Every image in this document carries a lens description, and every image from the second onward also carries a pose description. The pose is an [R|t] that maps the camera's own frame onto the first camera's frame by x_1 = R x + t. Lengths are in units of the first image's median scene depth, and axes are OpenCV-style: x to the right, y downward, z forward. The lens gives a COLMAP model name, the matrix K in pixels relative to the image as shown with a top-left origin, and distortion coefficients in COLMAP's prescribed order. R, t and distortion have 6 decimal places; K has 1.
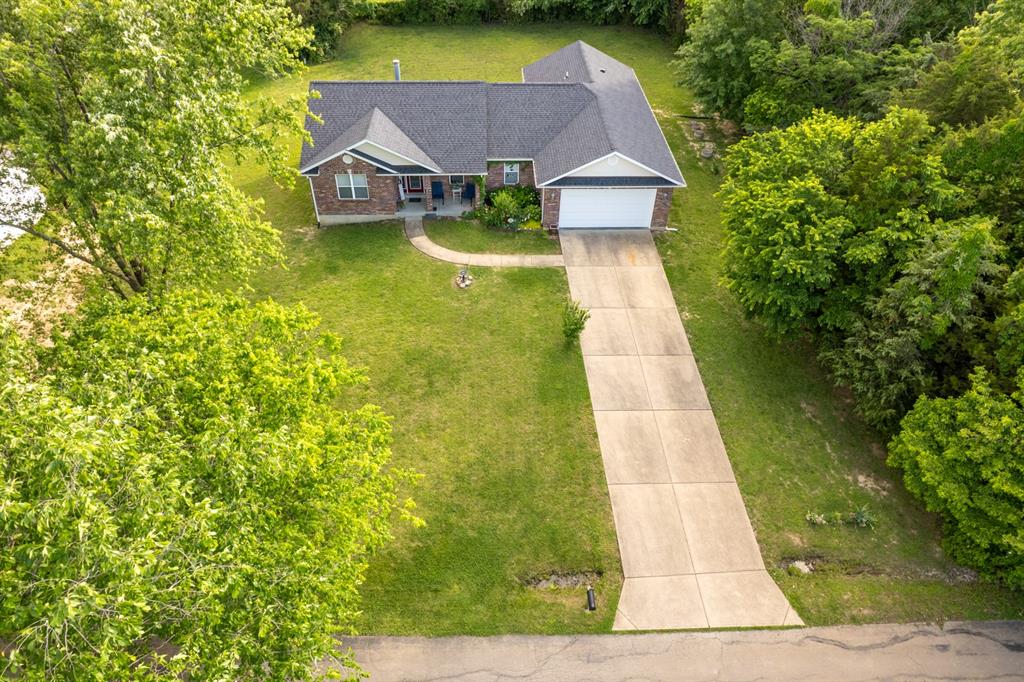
lens RADIAL K [[672.9, 0, 516.4], [0, 672.9, 336.8], [0, 0, 1]] dist [-0.033067, 0.005780]
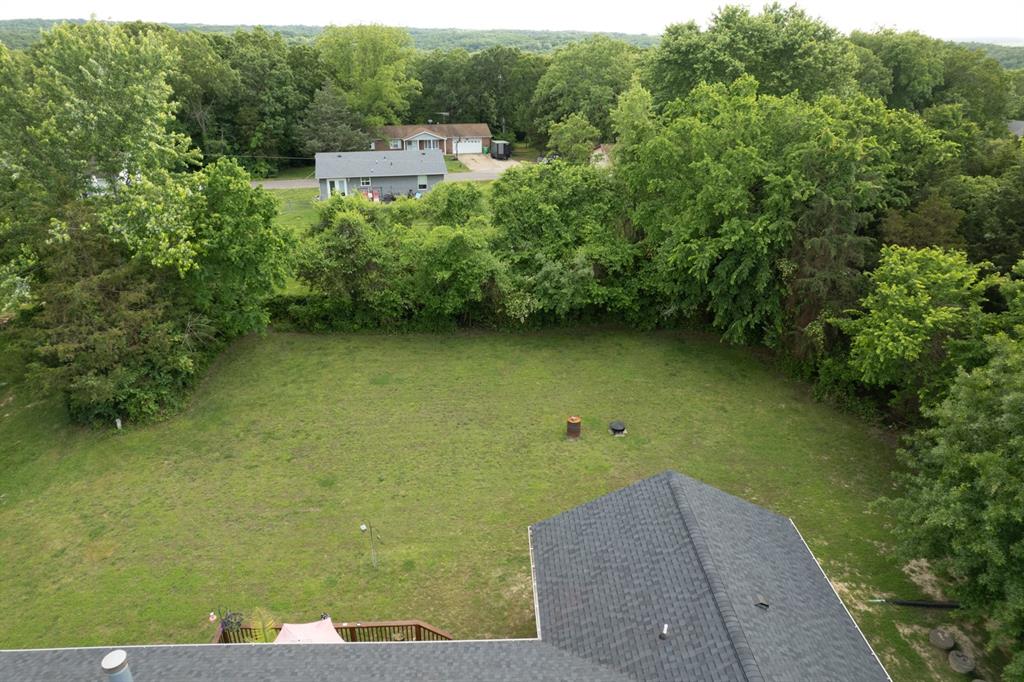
lens RADIAL K [[672.9, 0, 515.3], [0, 672.9, 338.5], [0, 0, 1]] dist [-0.033067, 0.005780]
pose [[0.999955, -0.009274, 0.002209, 0.000177], [0.009519, 0.958508, -0.284908, -0.560949], [0.000525, 0.284916, 0.958552, 0.809995]]
